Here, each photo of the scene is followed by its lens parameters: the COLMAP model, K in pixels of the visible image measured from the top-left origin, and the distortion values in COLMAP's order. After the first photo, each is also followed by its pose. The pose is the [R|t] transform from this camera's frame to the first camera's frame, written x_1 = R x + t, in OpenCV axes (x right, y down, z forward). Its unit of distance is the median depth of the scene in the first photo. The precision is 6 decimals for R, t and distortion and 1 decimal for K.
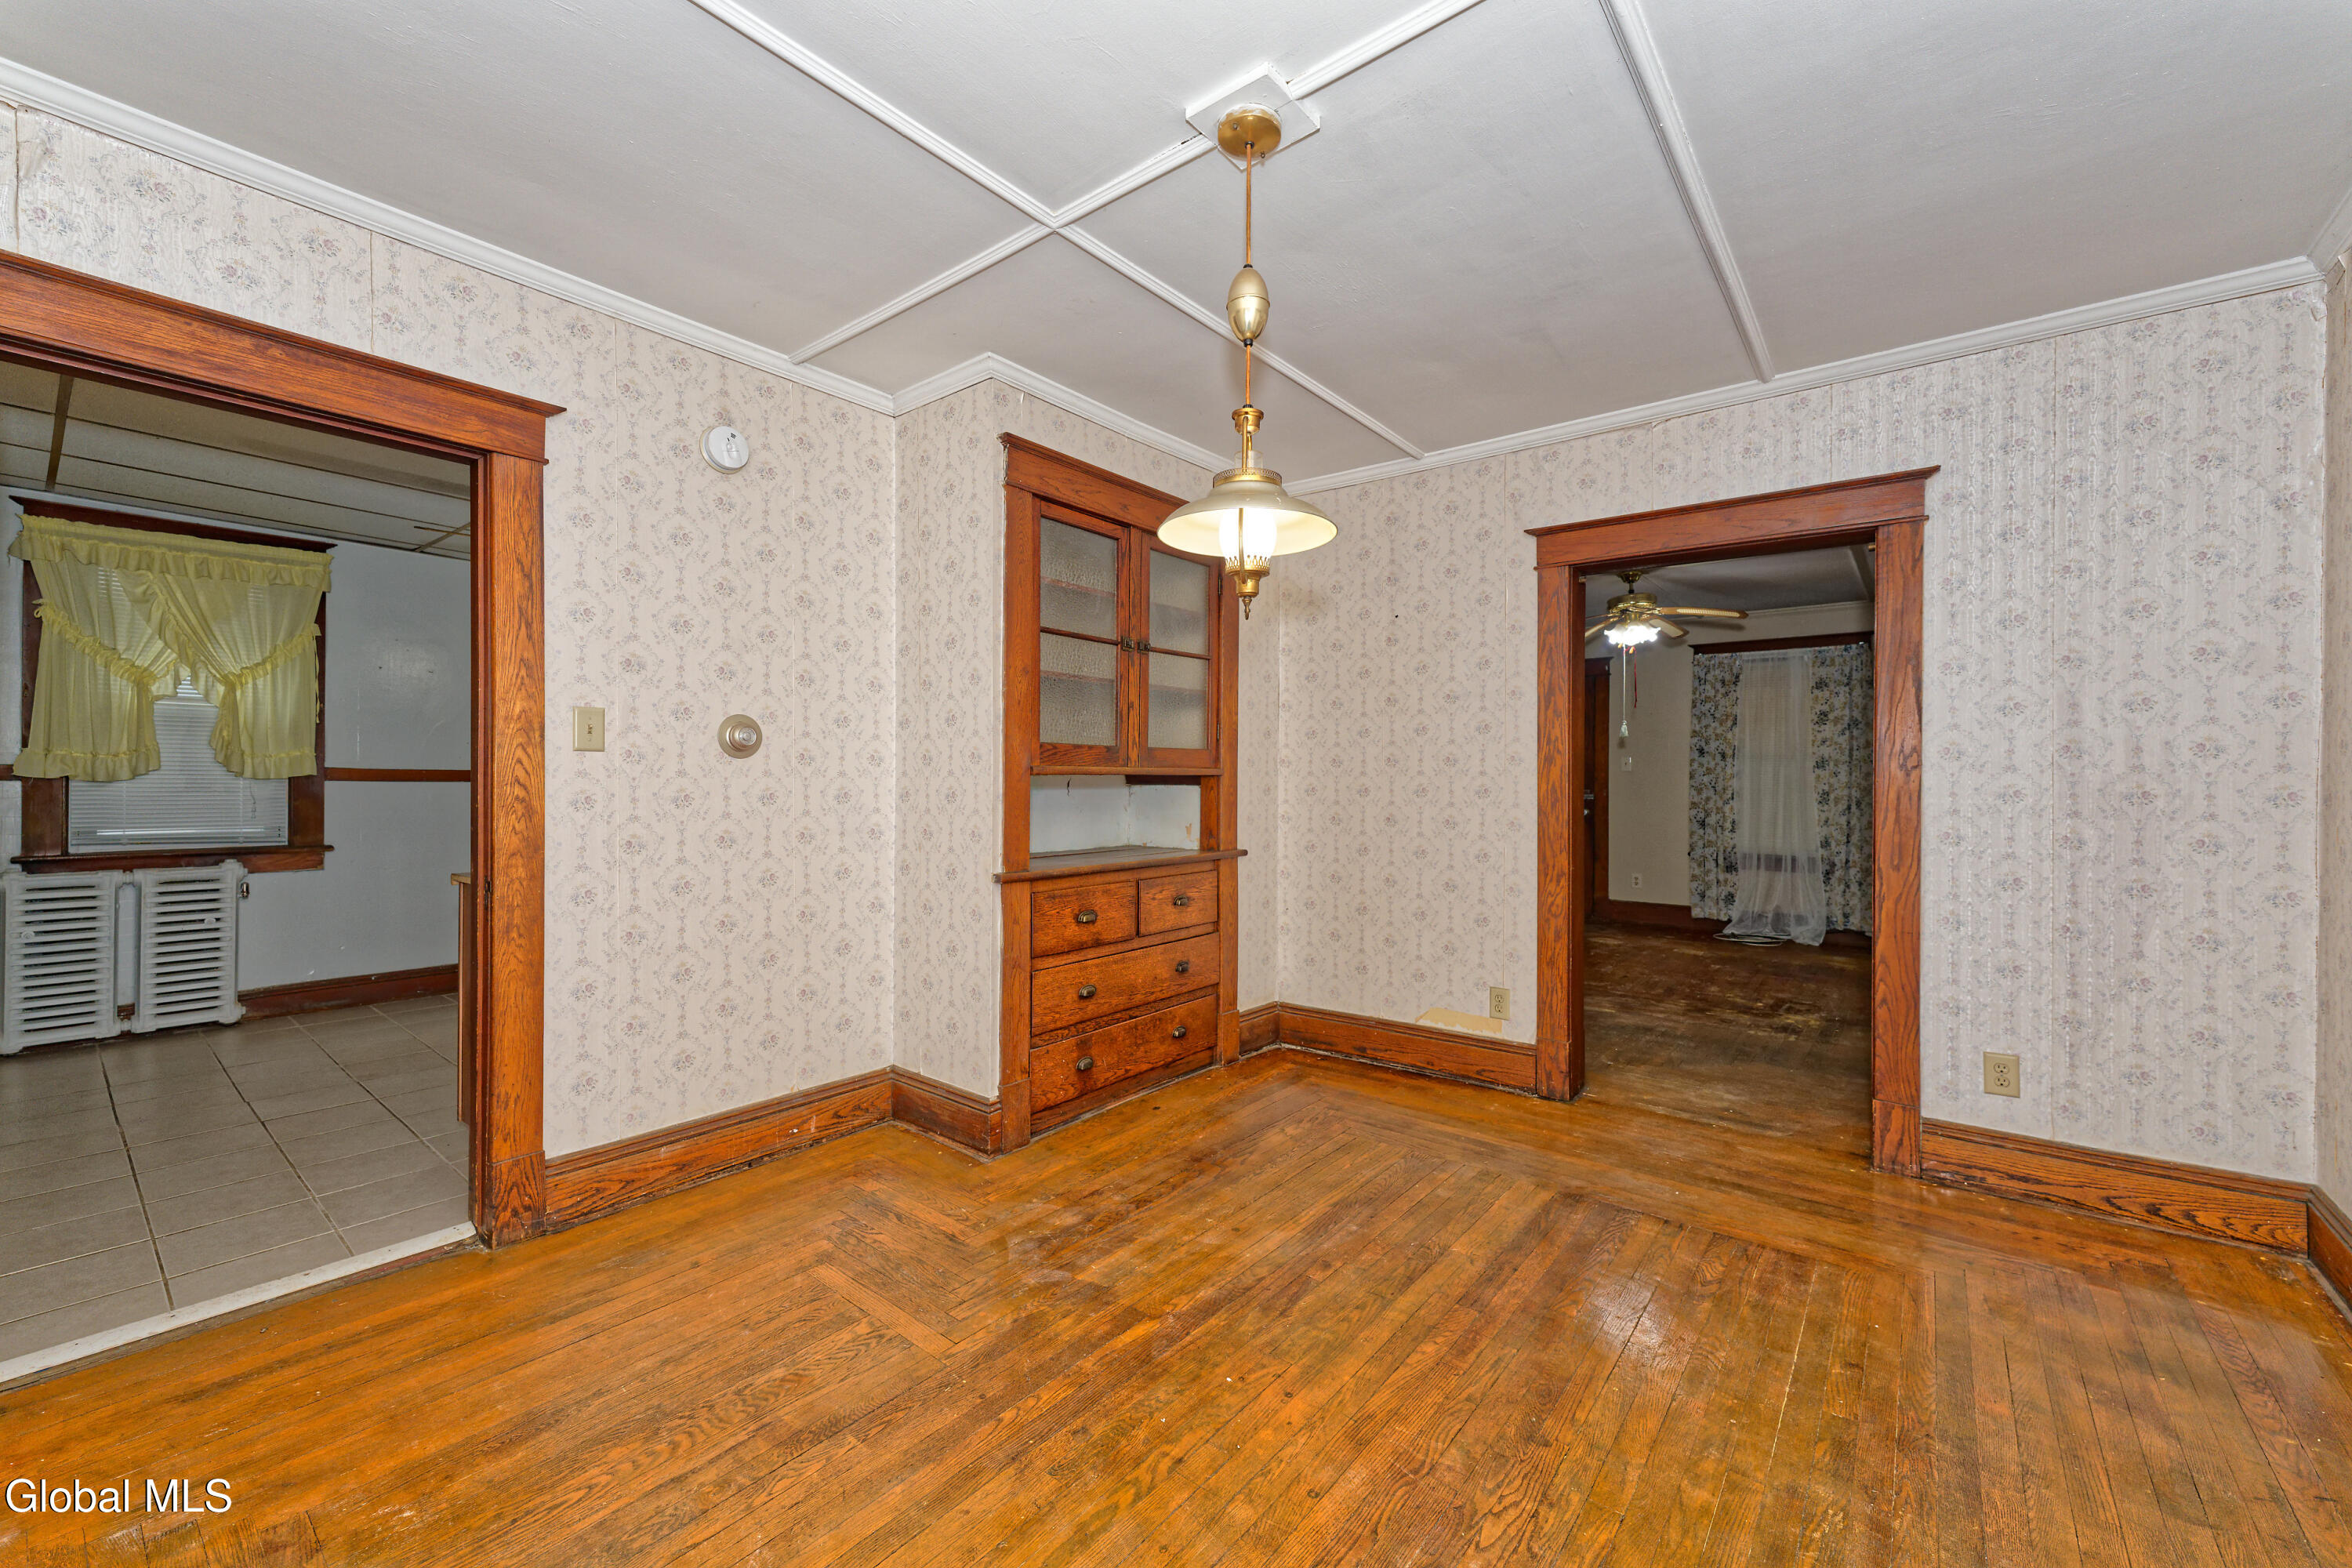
lens RADIAL K [[935.2, 0, 1174.9], [0, 935.2, 779.7], [0, 0, 1]] dist [0.004566, -0.000680]
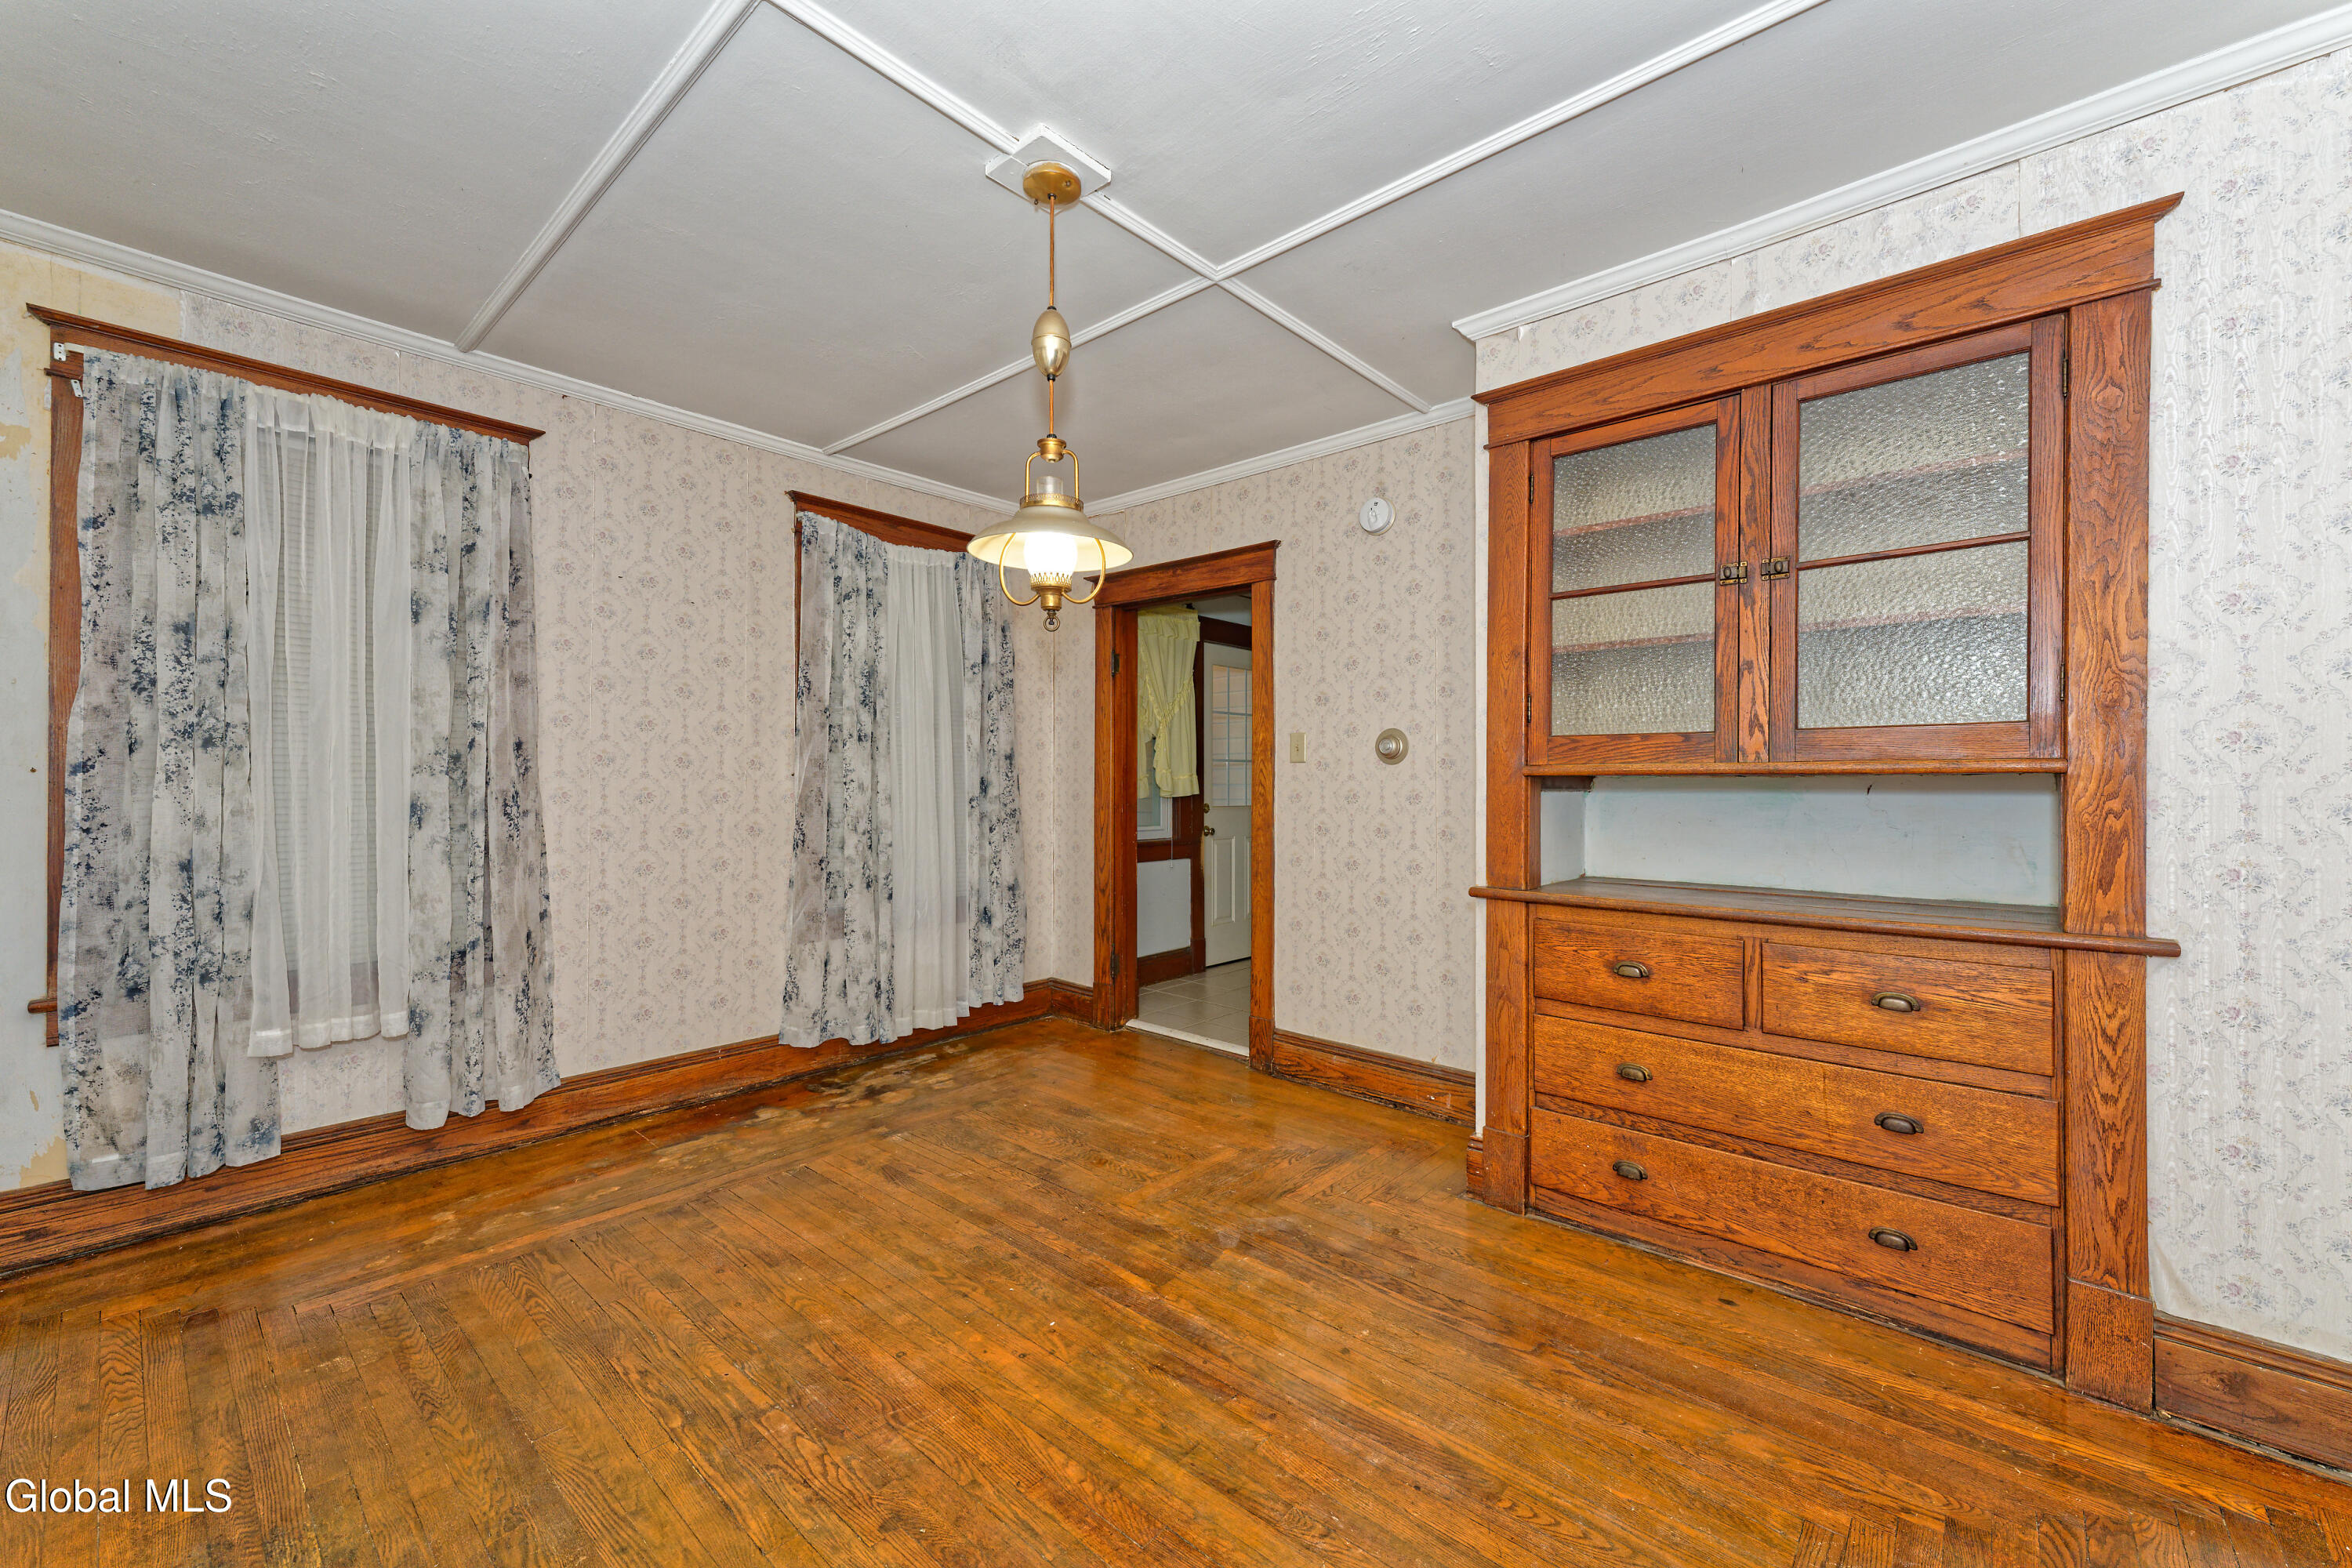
lens RADIAL K [[935.2, 0, 1174.9], [0, 935.2, 779.7], [0, 0, 1]] dist [0.004566, -0.000680]
pose [[-0.050734, -0.004784, -0.998701, 0.740717], [-0.004552, 0.999979, -0.004559, 0.003242], [0.998702, 0.004315, -0.050755, 0.768523]]
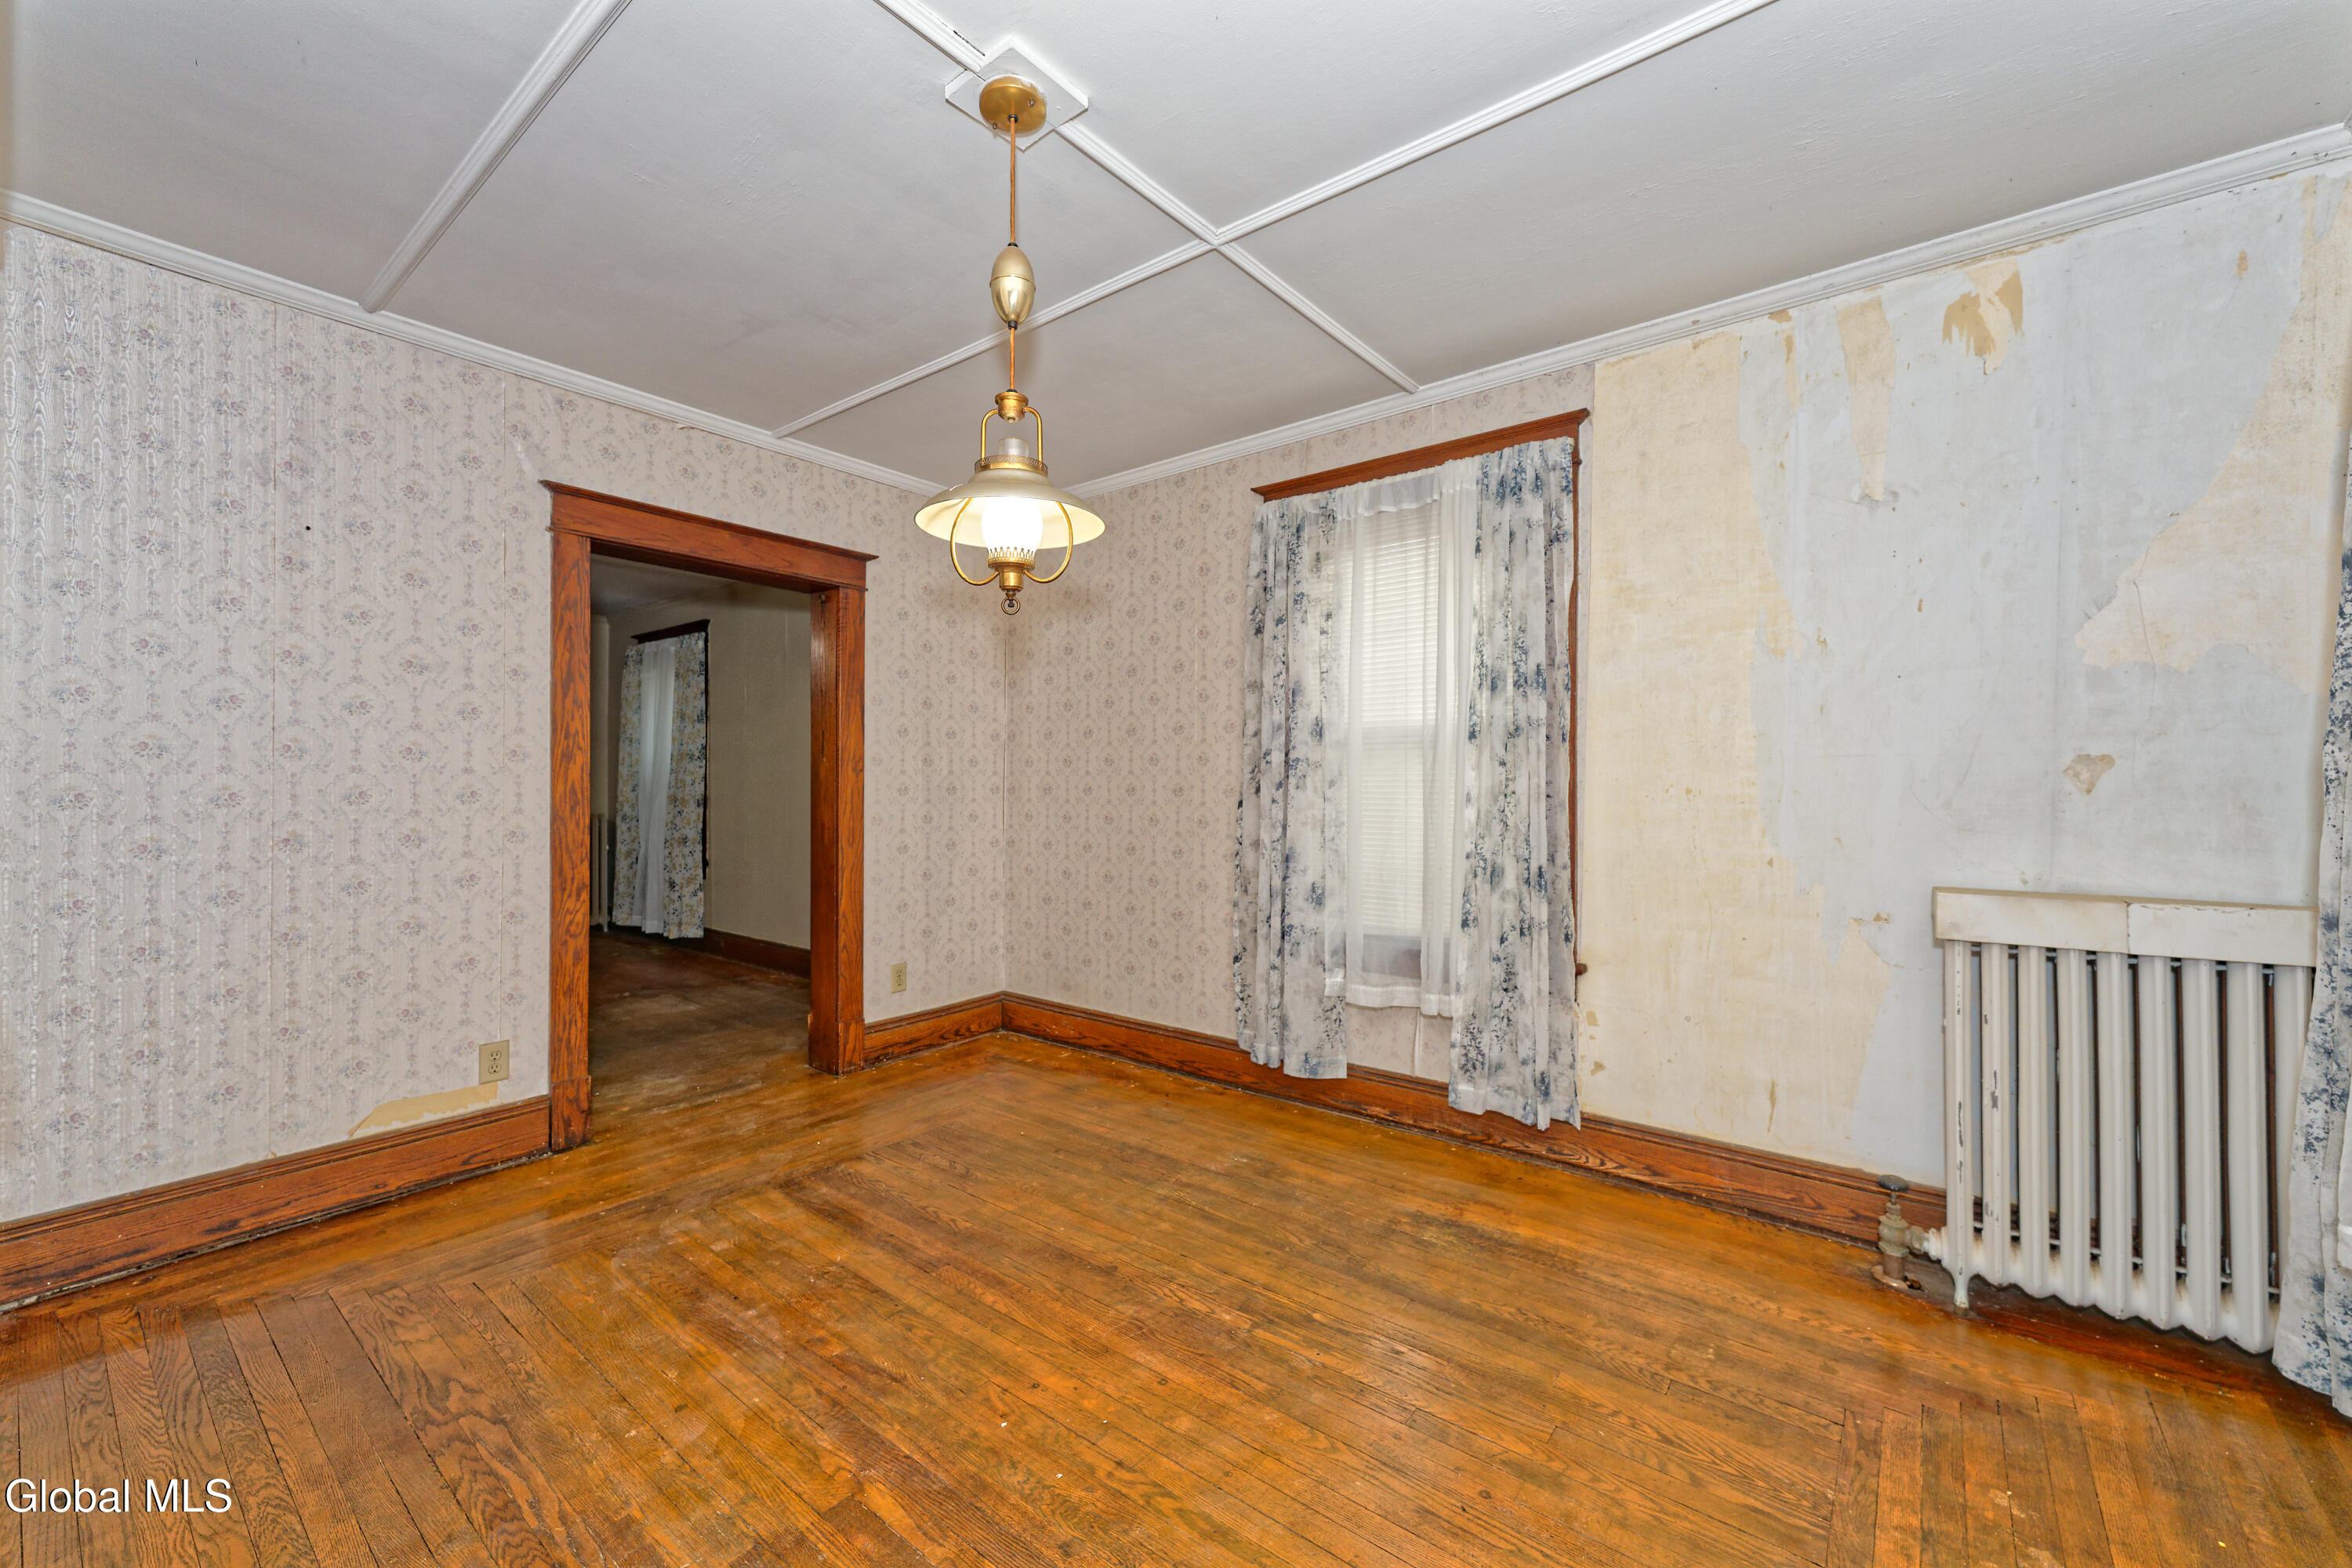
lens RADIAL K [[926.3, 0, 1184.2], [0, 926.3, 781.8], [0, 0, 1]] dist [0.004001, -0.000087]
pose [[-0.008252, -0.004958, 0.999954, -0.557185], [-0.002625, 0.999984, 0.004937, -0.004388], [-0.999963, -0.002584, -0.008264, 0.532306]]
